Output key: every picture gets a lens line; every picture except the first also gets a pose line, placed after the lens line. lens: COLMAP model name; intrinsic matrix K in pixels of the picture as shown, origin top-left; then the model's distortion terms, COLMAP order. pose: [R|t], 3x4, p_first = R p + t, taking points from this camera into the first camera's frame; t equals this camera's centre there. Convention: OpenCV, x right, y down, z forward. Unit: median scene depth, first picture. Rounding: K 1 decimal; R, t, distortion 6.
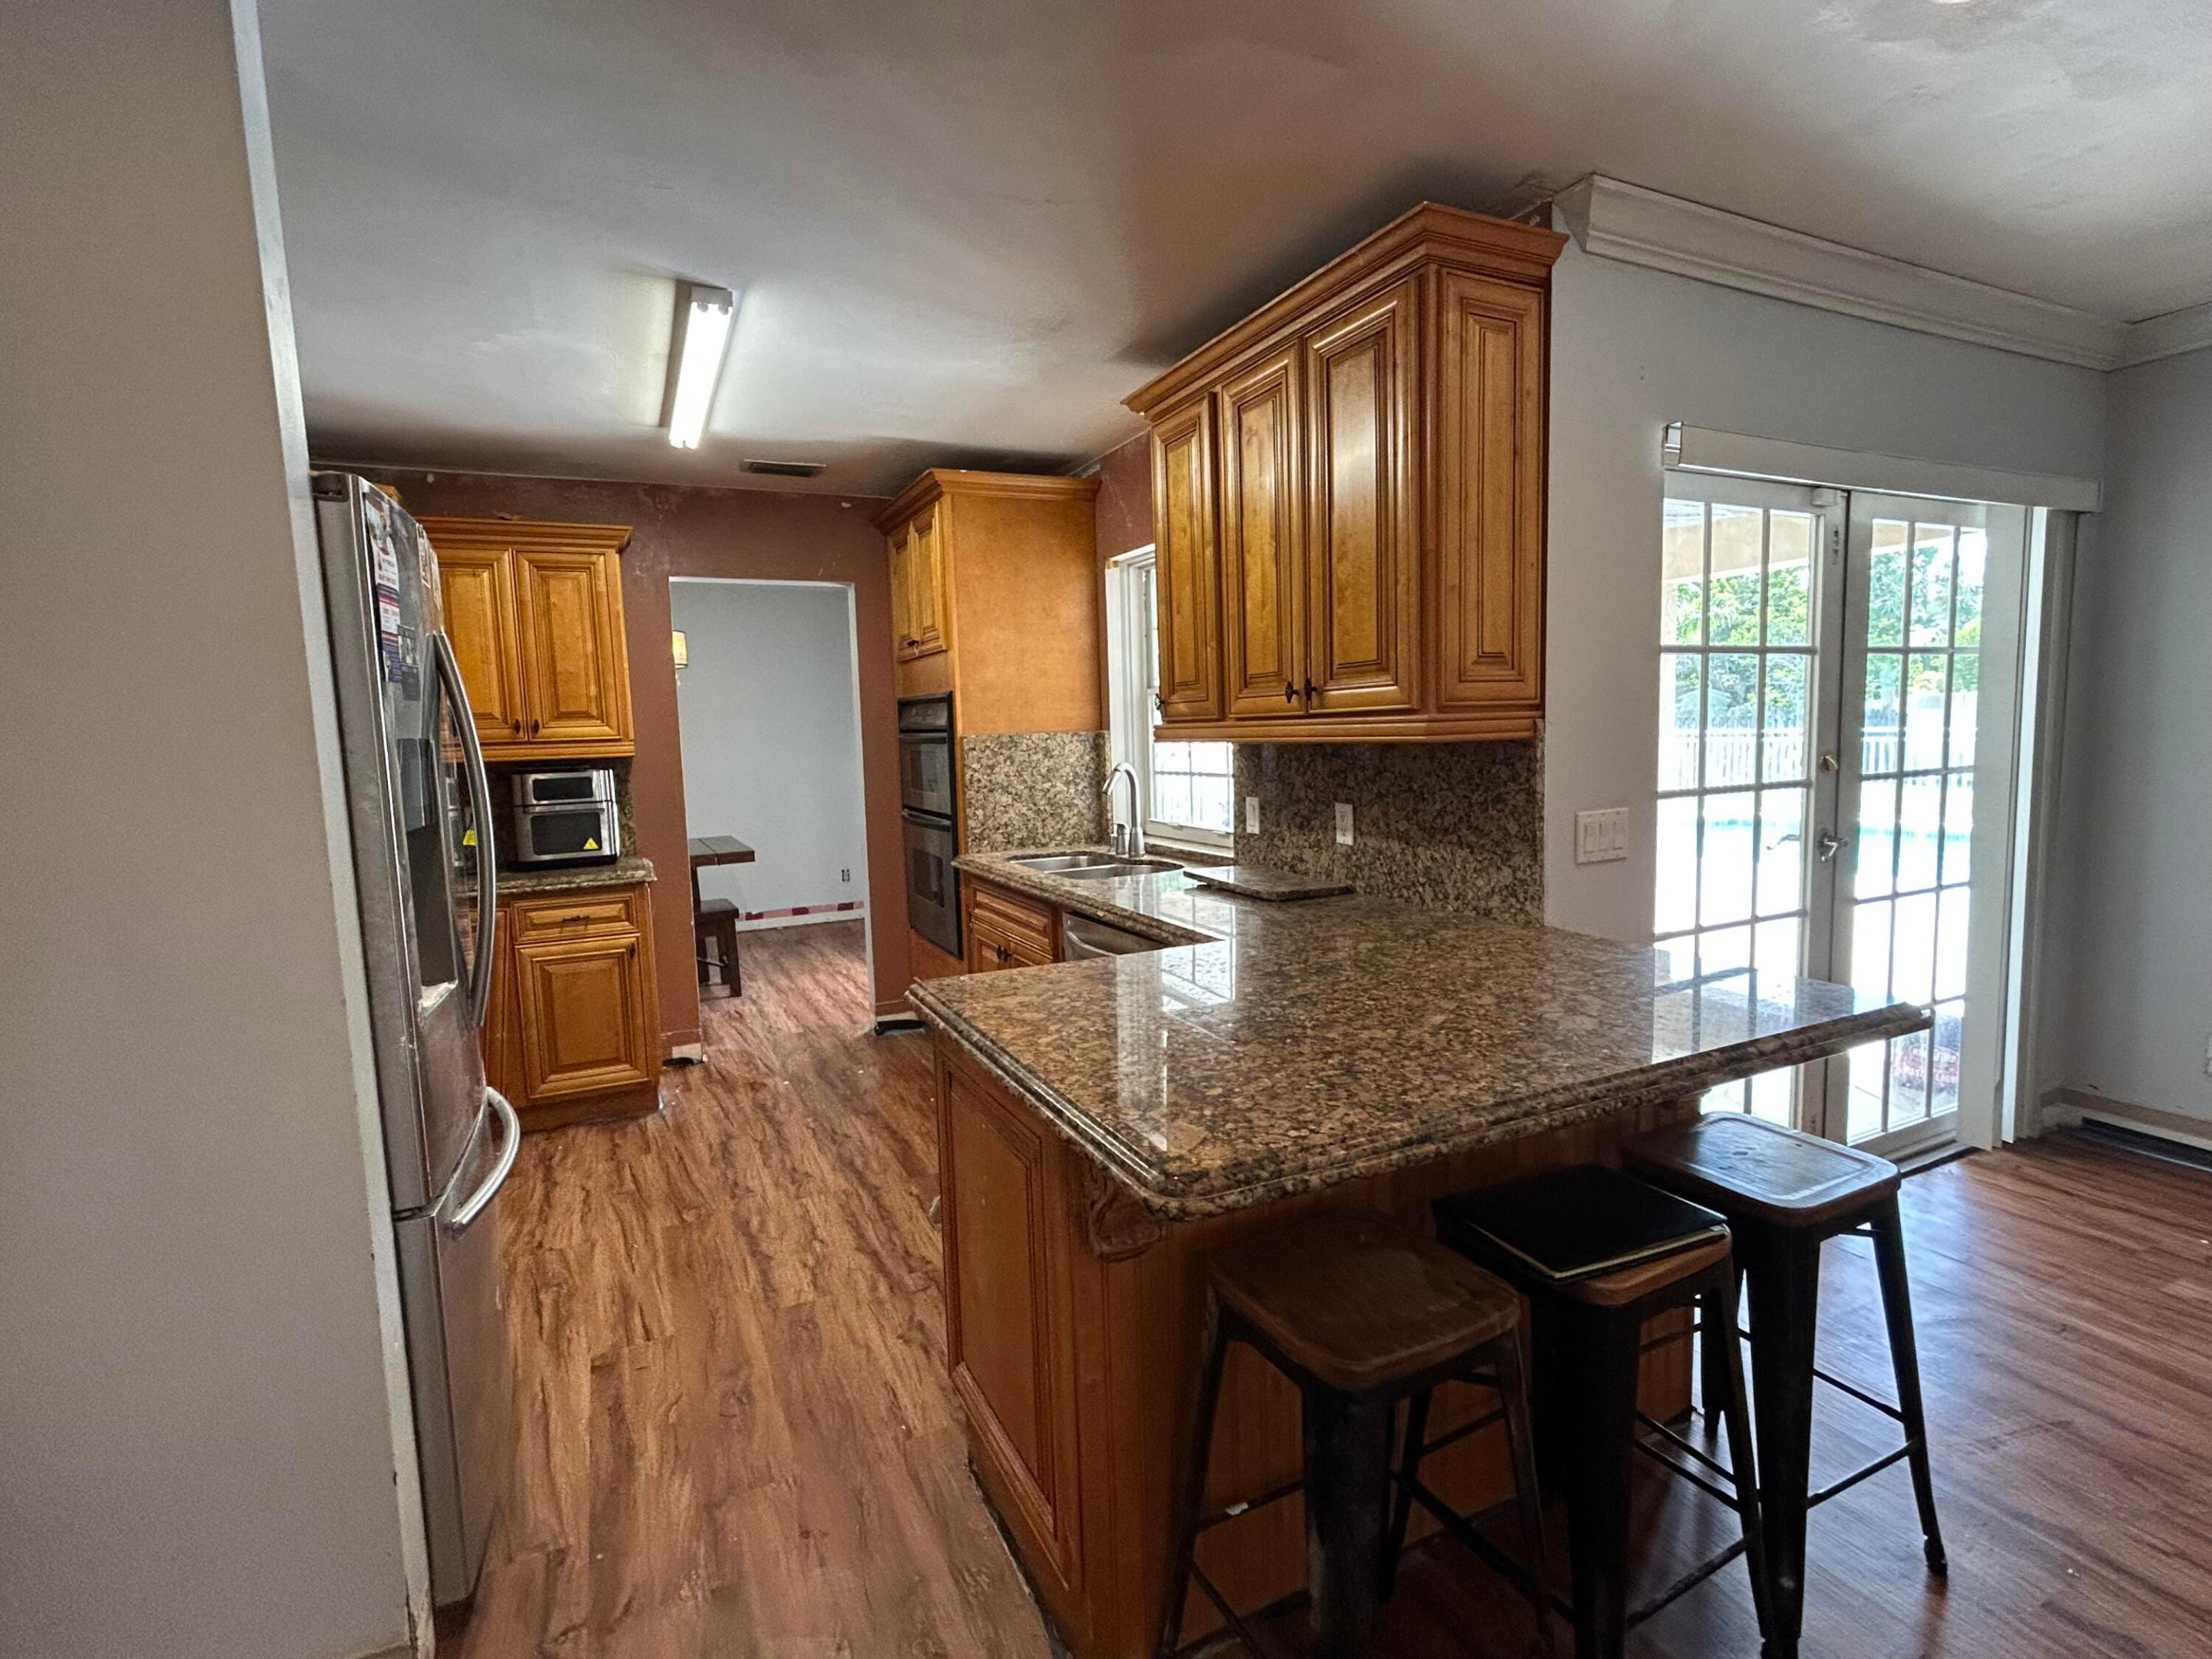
lens RADIAL K [[1042.8, 0, 1092.3], [0, 1042.8, 837.6], [0, 0, 1]] dist [-0.000341, 0.000811]
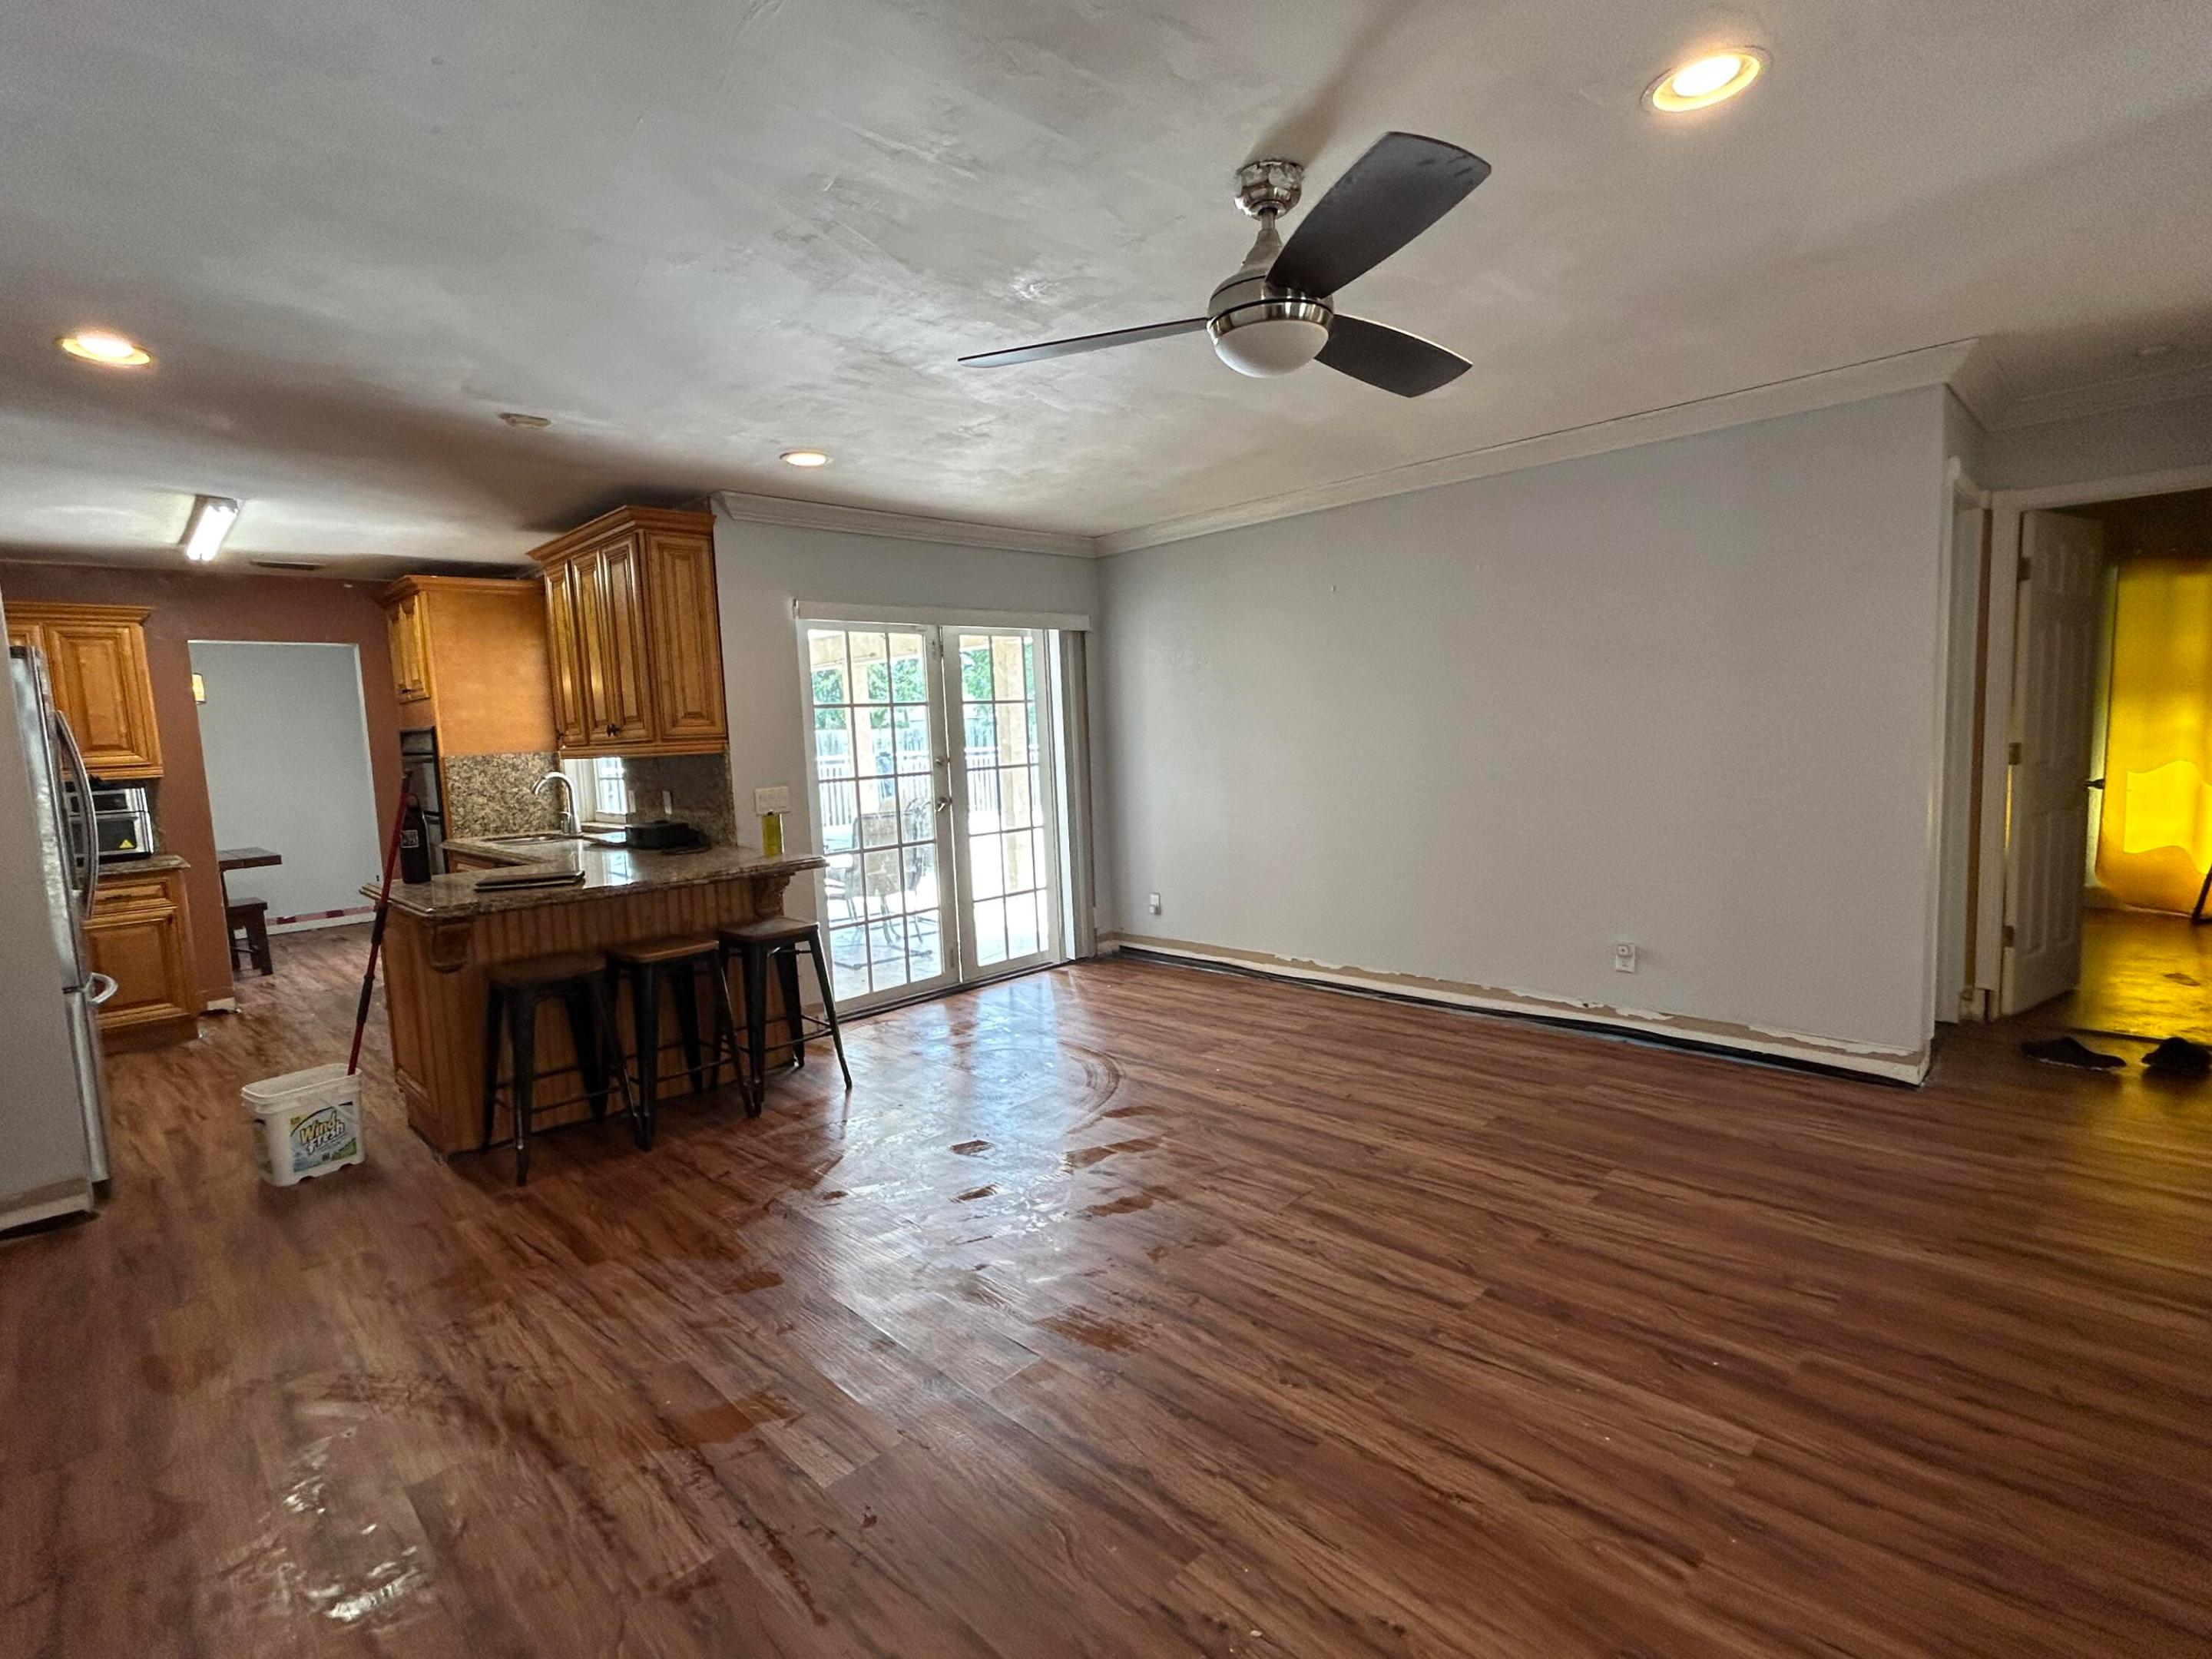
lens RADIAL K [[1042.8, 0, 1092.3], [0, 1042.8, 837.6], [0, 0, 1]] dist [-0.000341, 0.000811]
pose [[0.942563, -0.045826, 0.330870, 0.240075], [0.050027, 0.998739, -0.004187, 0.065189], [-0.330261, 0.020499, 0.943667, -0.661646]]
